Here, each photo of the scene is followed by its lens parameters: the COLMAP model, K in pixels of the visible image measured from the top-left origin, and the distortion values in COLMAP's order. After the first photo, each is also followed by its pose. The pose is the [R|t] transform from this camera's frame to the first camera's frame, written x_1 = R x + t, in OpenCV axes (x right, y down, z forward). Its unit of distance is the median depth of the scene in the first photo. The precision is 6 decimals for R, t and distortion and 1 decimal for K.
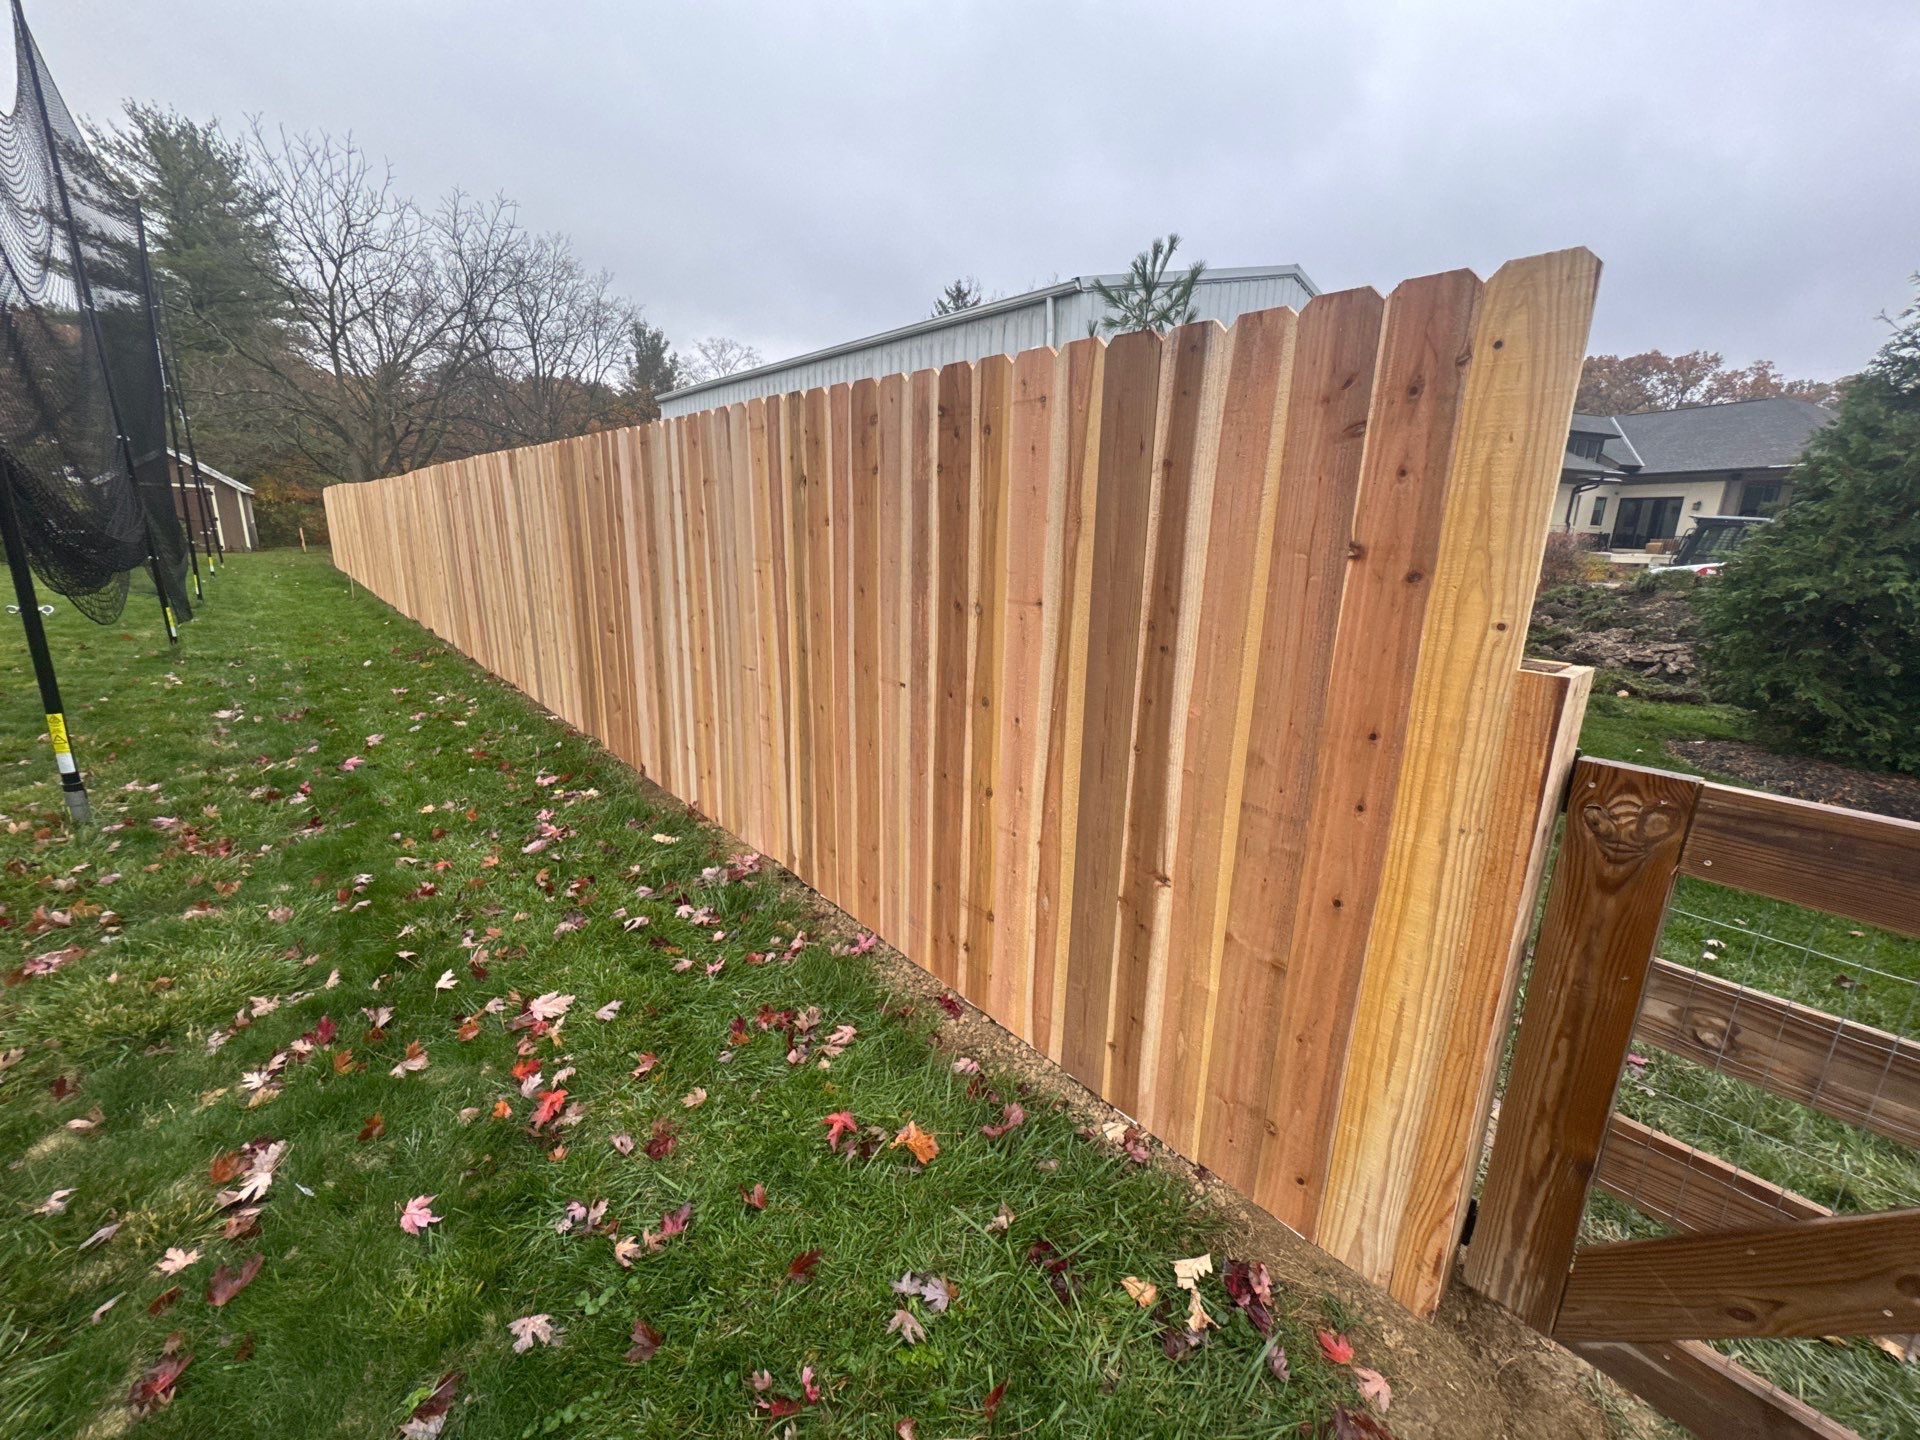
lens RADIAL K [[774.9, 0, 963.2], [0, 774.9, 715.5], [0, 0, 1]] dist [-0.001811, 0.000736]
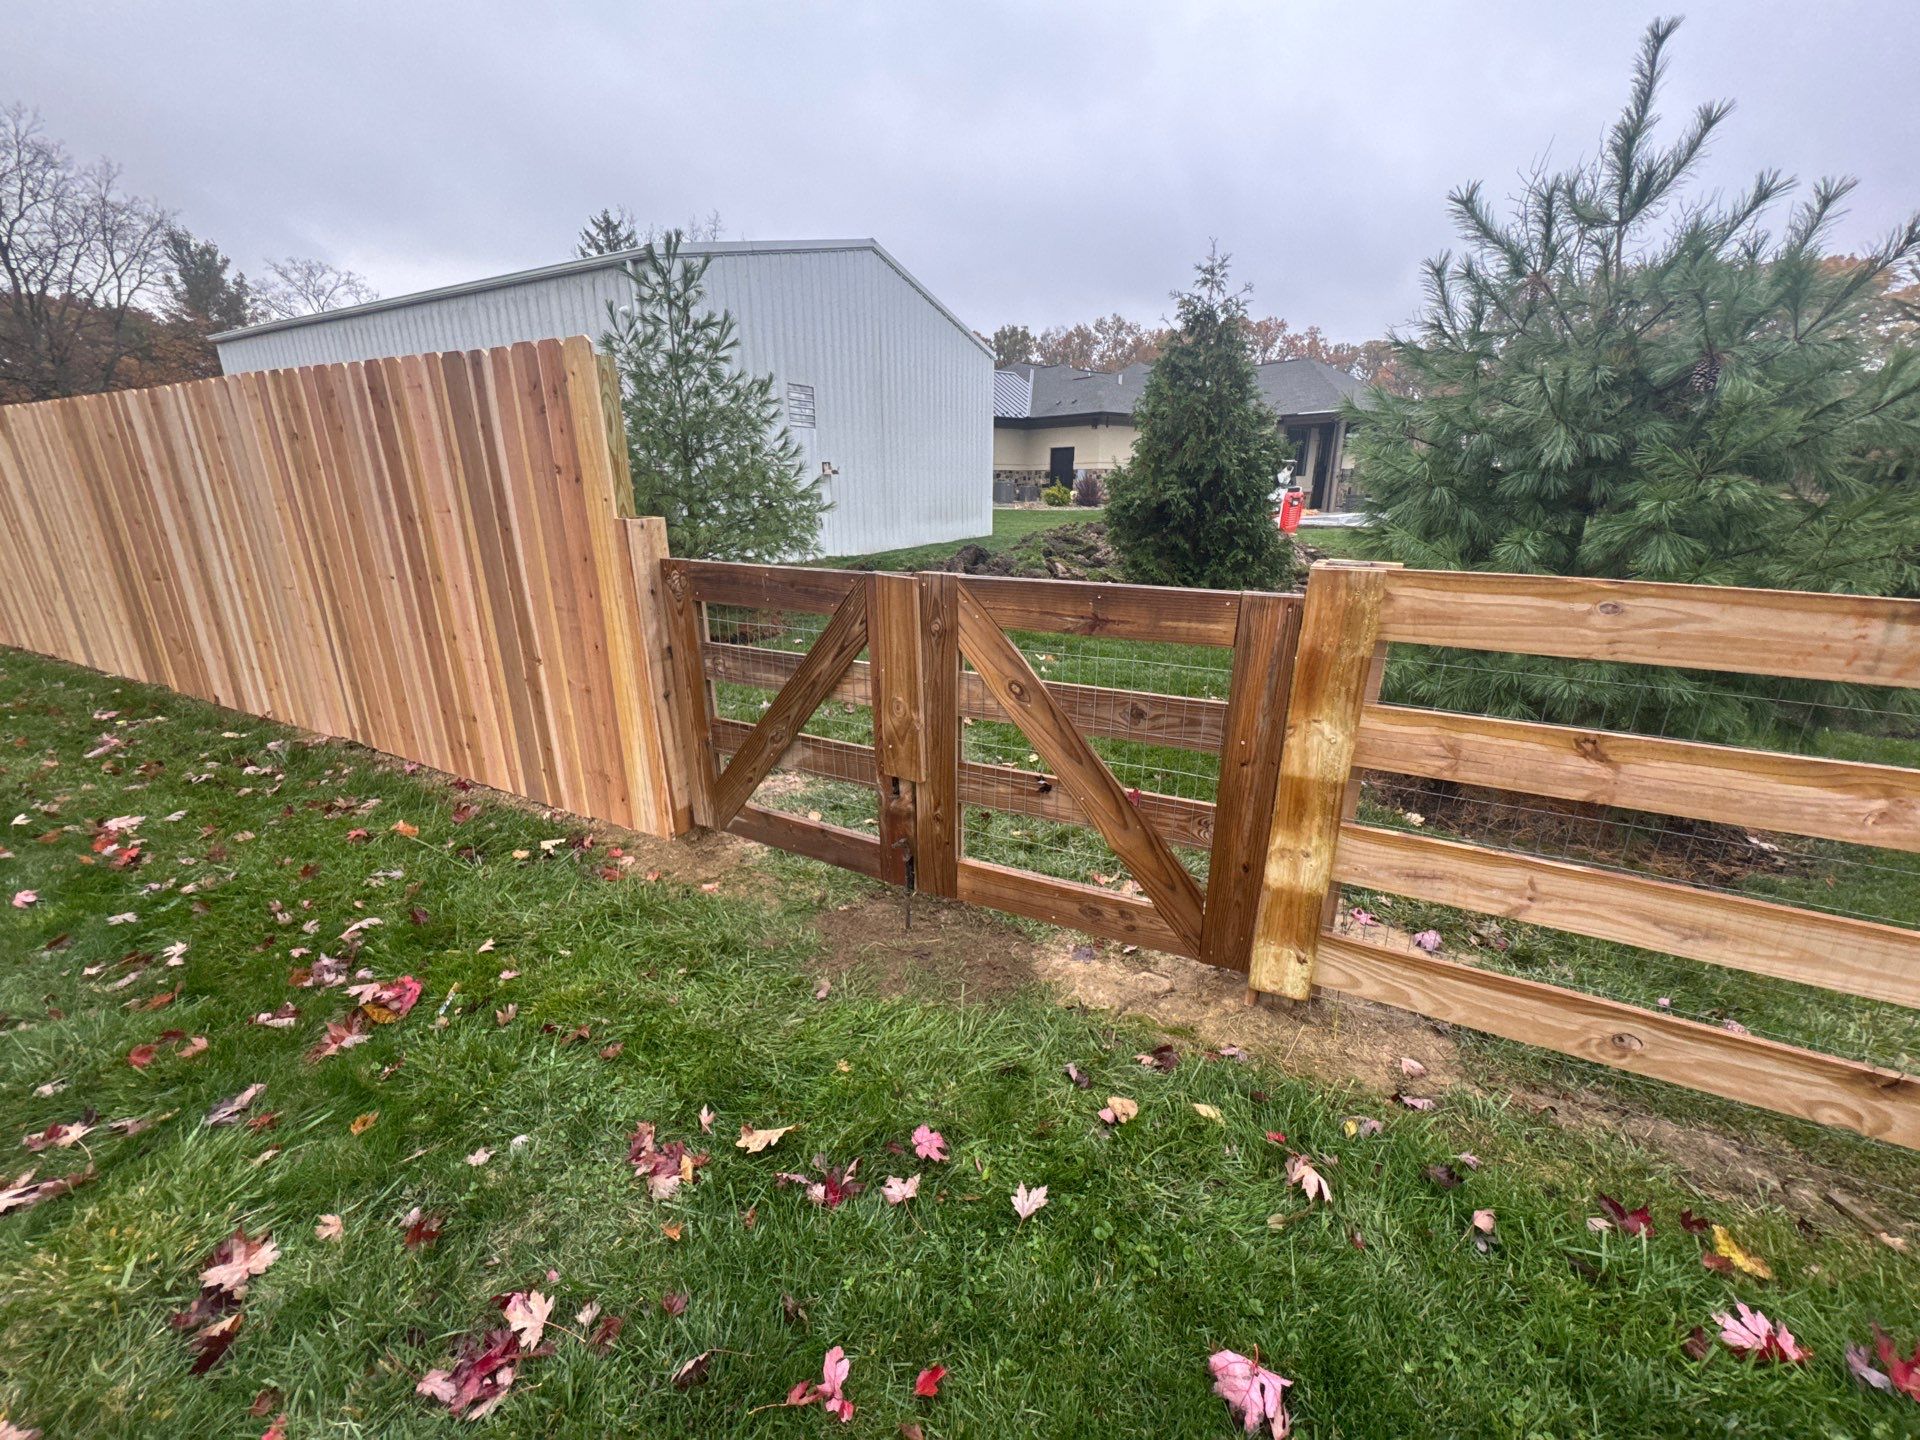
lens RADIAL K [[774.9, 0, 965.5], [0, 774.9, 718.0], [0, 0, 1]] dist [-0.001811, 0.000736]
pose [[0.937729, -0.130089, 0.322089, 0.278964], [0.109833, 0.990696, 0.080367, 0.145083], [-0.329547, -0.039987, 0.943292, -0.485088]]
